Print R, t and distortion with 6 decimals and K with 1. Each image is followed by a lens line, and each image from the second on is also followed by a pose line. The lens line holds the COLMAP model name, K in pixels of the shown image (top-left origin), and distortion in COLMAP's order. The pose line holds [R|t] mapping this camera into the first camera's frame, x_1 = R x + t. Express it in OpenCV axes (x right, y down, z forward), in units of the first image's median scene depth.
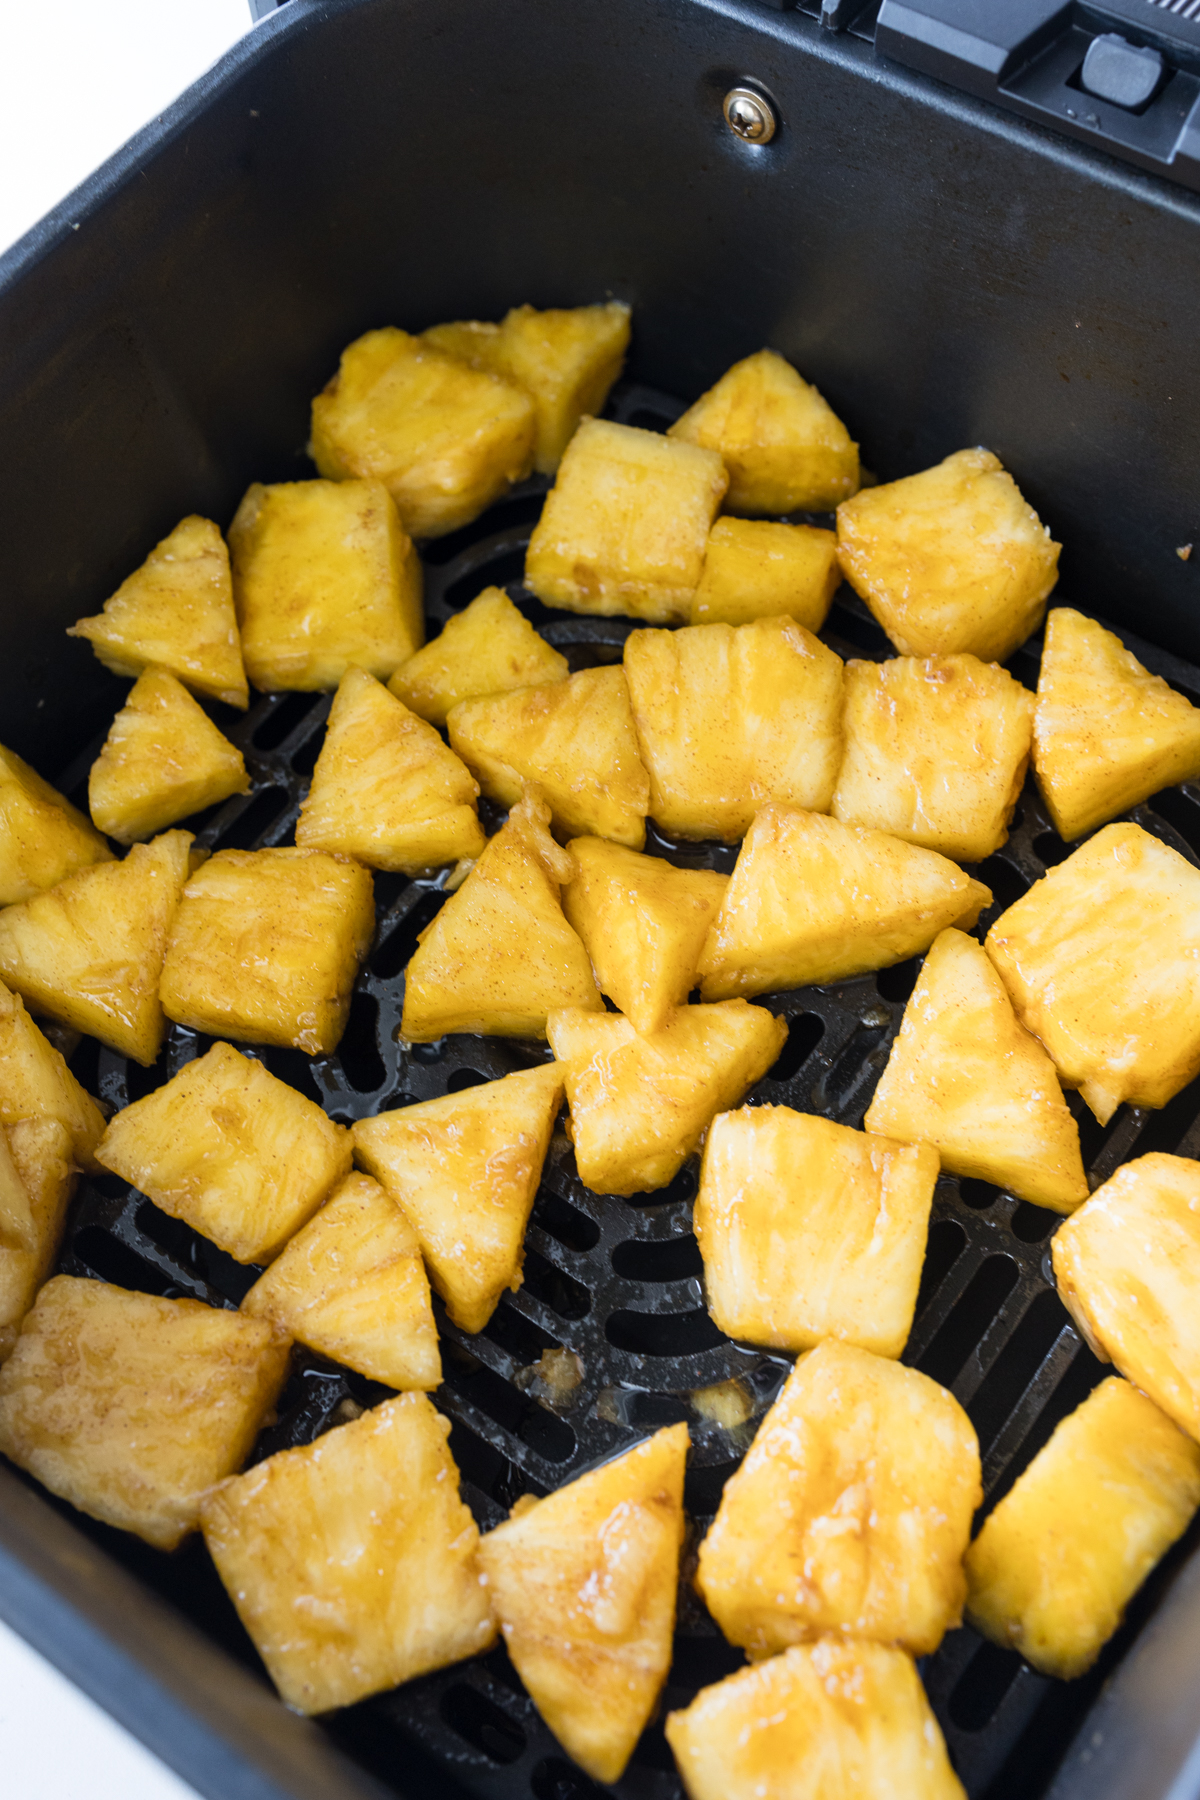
lens RADIAL K [[1884.1, 0, 600.0], [0, 1884.1, 900.0], [0, 0, 1]] dist [0.088072, -0.128084]
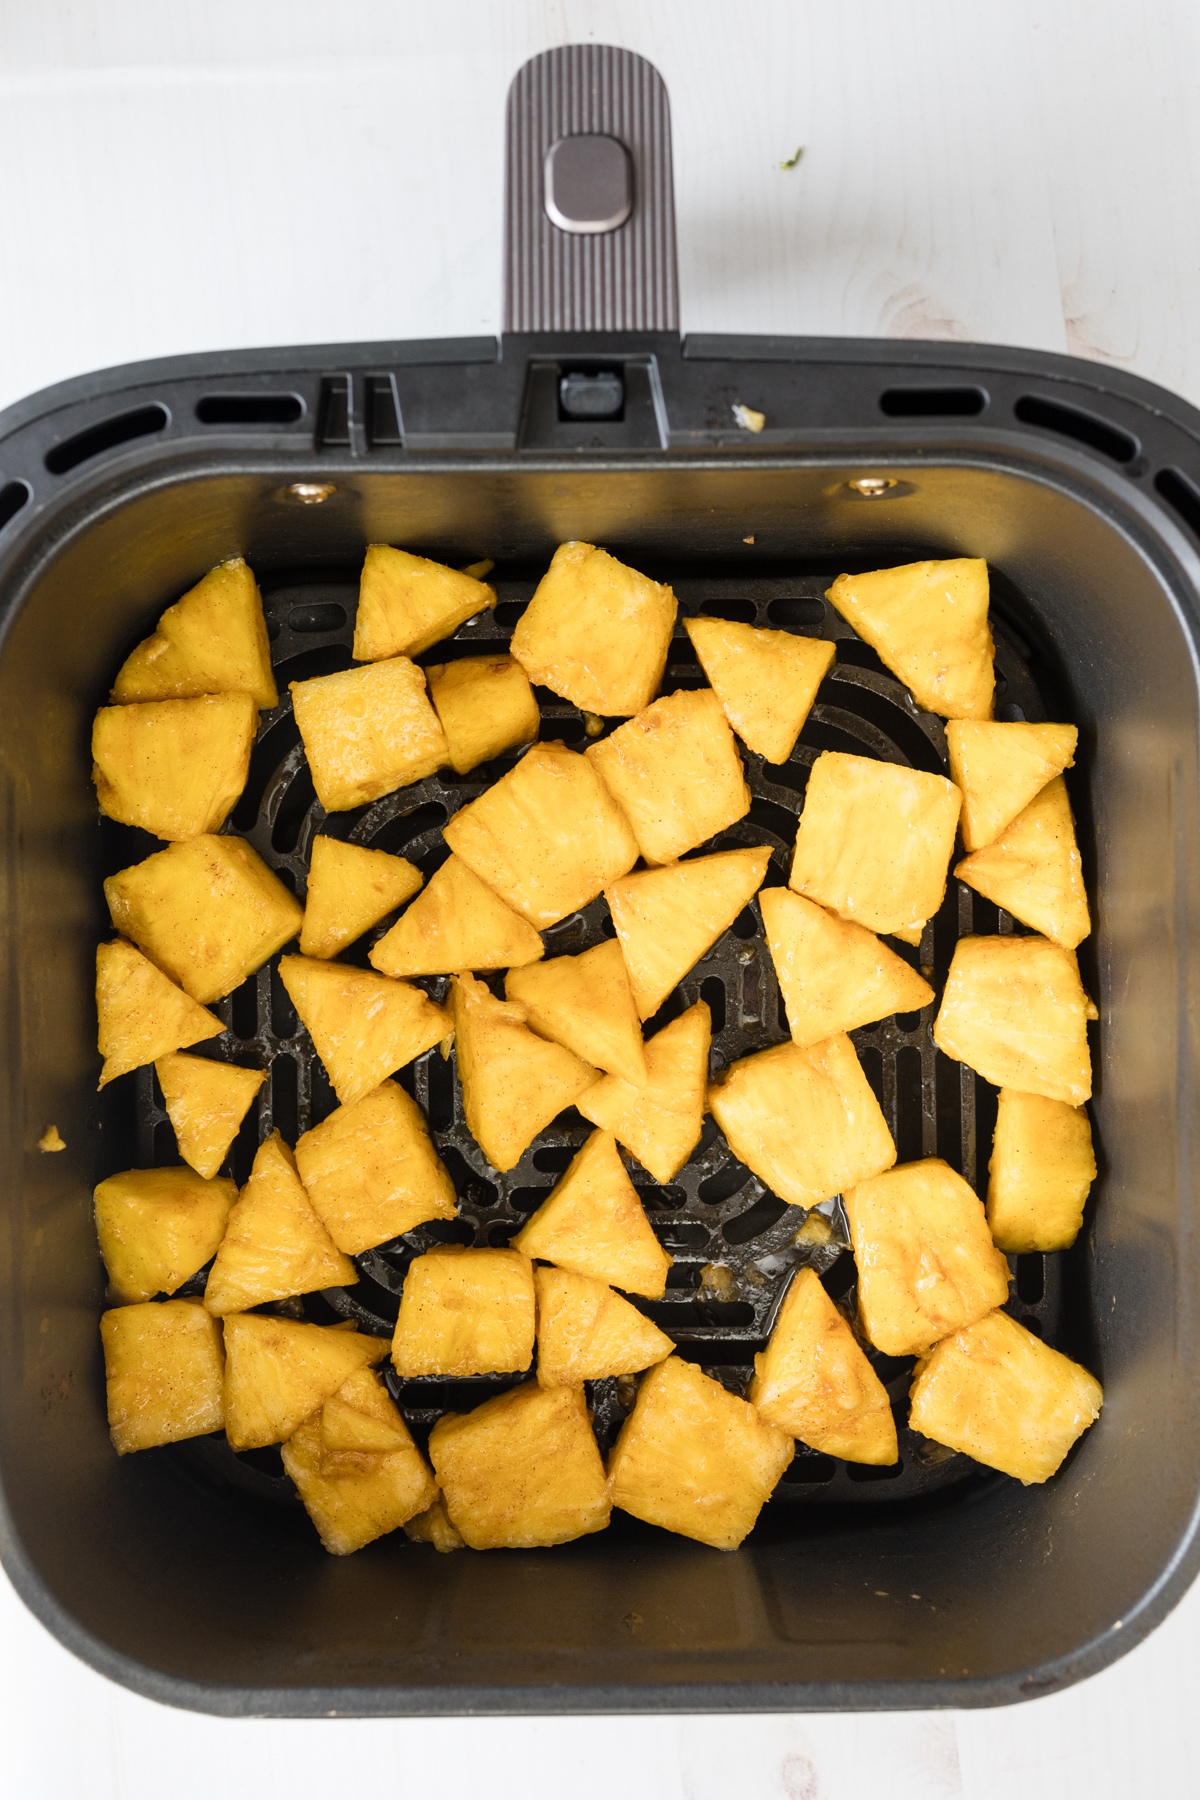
lens RADIAL K [[1884.1, 0, 600.0], [0, 1884.1, 900.0], [0, 0, 1]] dist [0.088072, -0.128084]
pose [[0.798373, -0.598864, 0.062952, -0.009663], [0.511295, 0.729405, 0.454474, -0.692677], [-0.318085, -0.330652, 0.888533, -0.236754]]
